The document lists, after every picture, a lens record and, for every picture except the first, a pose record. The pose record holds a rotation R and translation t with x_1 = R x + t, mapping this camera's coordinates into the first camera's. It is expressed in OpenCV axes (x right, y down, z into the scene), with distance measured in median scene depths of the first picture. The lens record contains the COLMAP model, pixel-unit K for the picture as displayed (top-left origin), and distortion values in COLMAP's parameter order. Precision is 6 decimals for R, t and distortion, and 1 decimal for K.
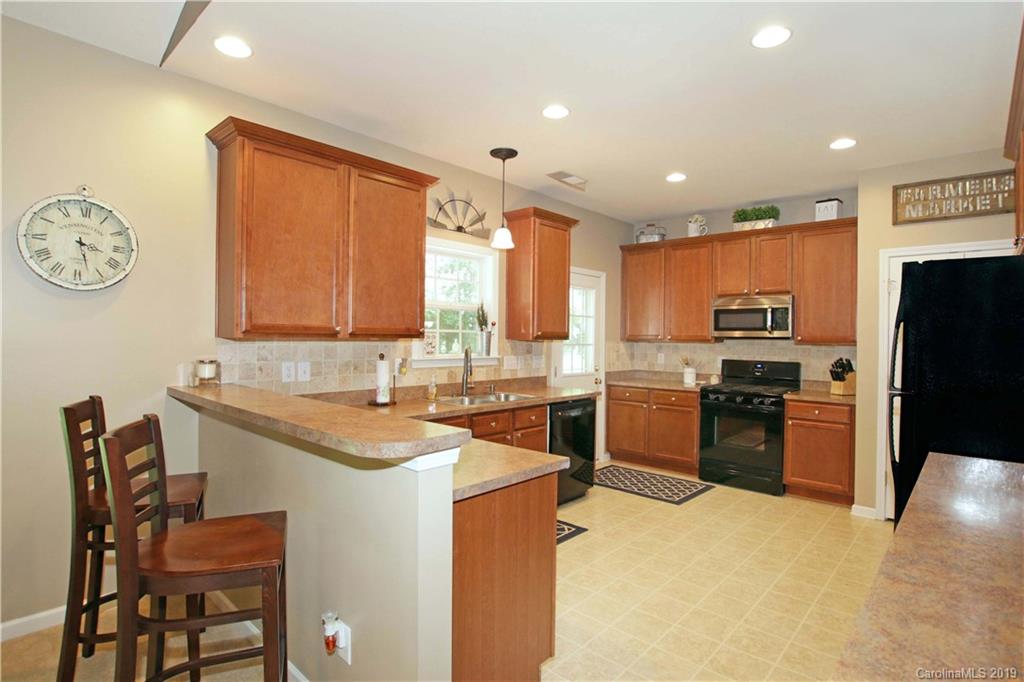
lens RADIAL K [[520.6, 0, 525.5], [0, 520.6, 336.4], [0, 0, 1]] dist [-0.001662, -0.000018]
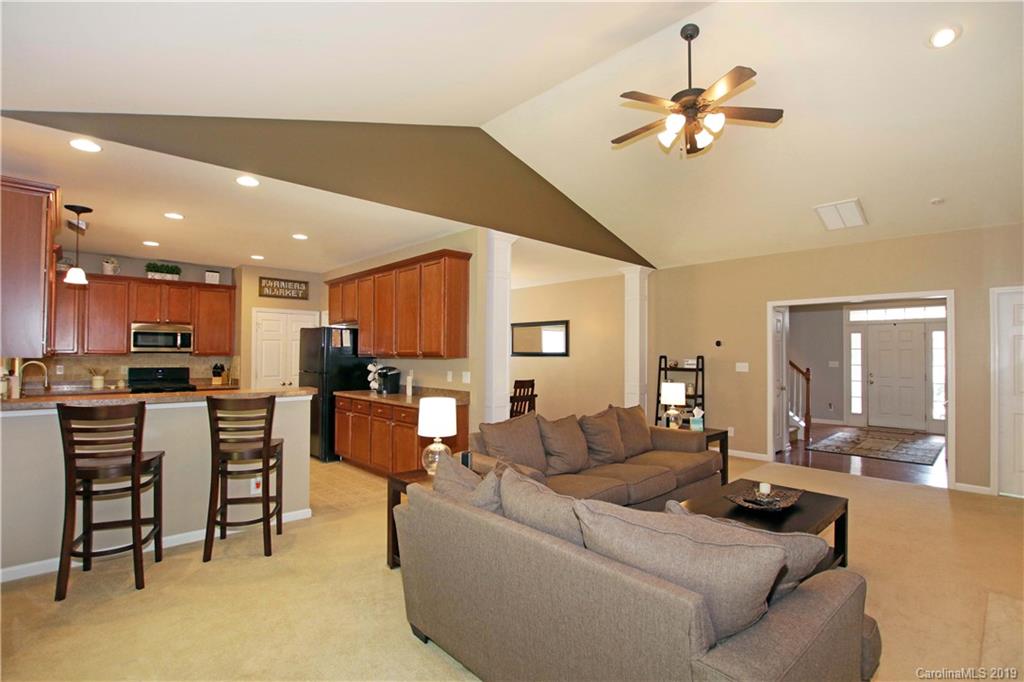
lens RADIAL K [[484.9, 0, 510.5], [0, 484.9, 352.3], [0, 0, 1]] dist [-0.000563, 0.000210]
pose [[0.096931, -0.007742, 0.995261, -0.959472], [-0.003993, 0.999959, 0.008168, -0.013435], [-0.995283, -0.004766, 0.096896, -0.136513]]
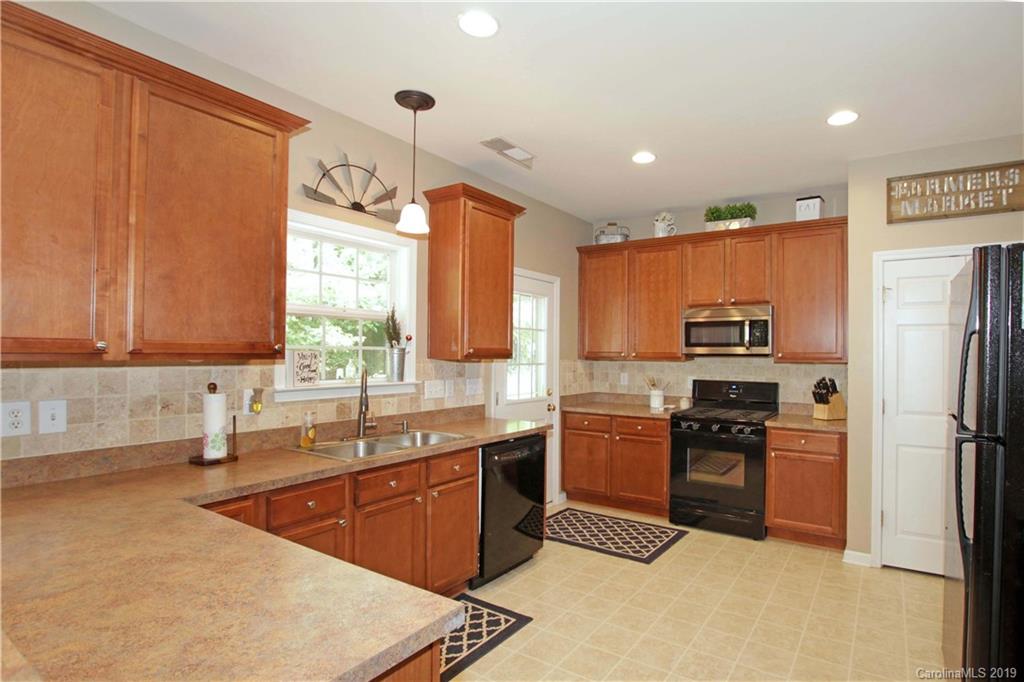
lens RADIAL K [[520.0, 0, 581.6], [0, 520.0, 347.7], [0, 0, 1]] dist [-0.001942, -0.000335]
pose [[0.983439, -0.001756, 0.181231, 0.046734], [0.003369, 0.999957, -0.008593, -0.002938], [-0.181208, 0.009061, 0.983403, 0.221340]]
